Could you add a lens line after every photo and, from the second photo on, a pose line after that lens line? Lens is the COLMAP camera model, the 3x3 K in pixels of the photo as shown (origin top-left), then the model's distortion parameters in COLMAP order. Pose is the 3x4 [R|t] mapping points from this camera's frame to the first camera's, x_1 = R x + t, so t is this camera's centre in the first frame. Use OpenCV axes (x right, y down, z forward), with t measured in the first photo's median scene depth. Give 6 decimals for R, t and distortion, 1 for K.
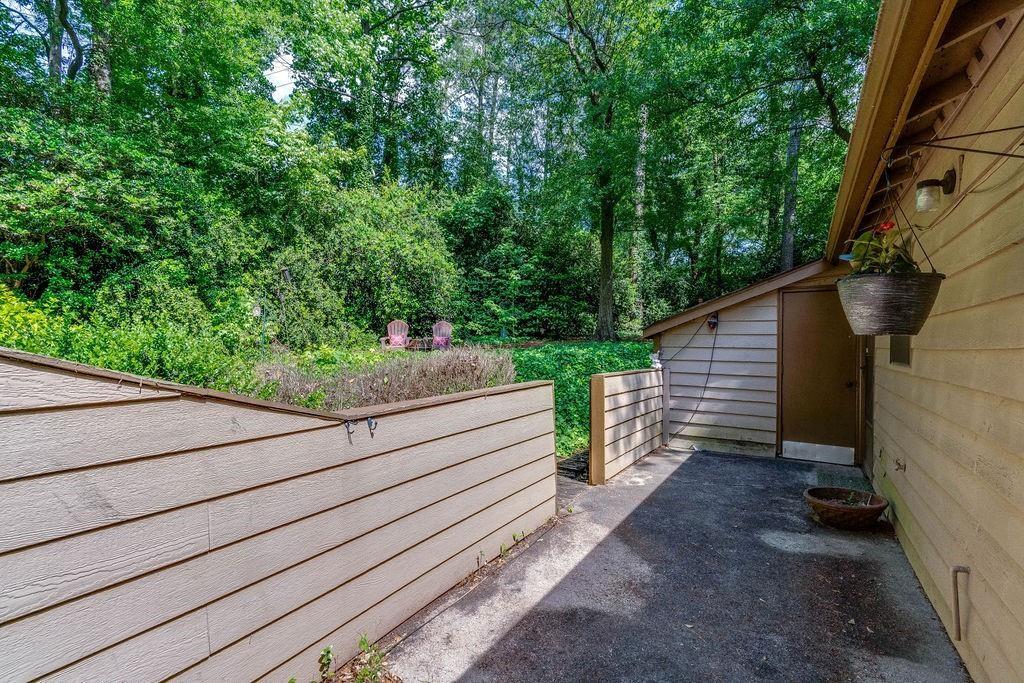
lens RADIAL K [[489.7, 0, 509.5], [0, 489.7, 341.6], [0, 0, 1]] dist [0.005965, 0.000929]
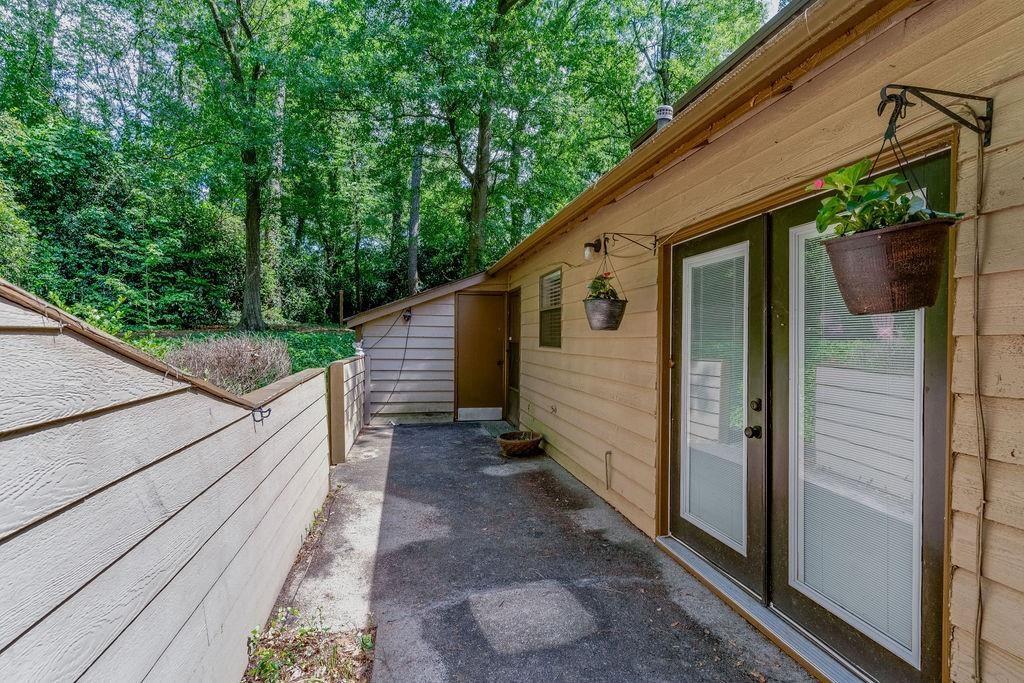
lens RADIAL K [[489.7, 0, 515.2], [0, 489.7, 341.1], [0, 0, 1]] dist [0.005965, 0.000929]
pose [[0.720050, -0.009112, 0.693862, -0.238428], [-0.005143, 0.999816, 0.018466, -0.000930], [-0.693903, -0.016865, 0.719871, -0.039094]]
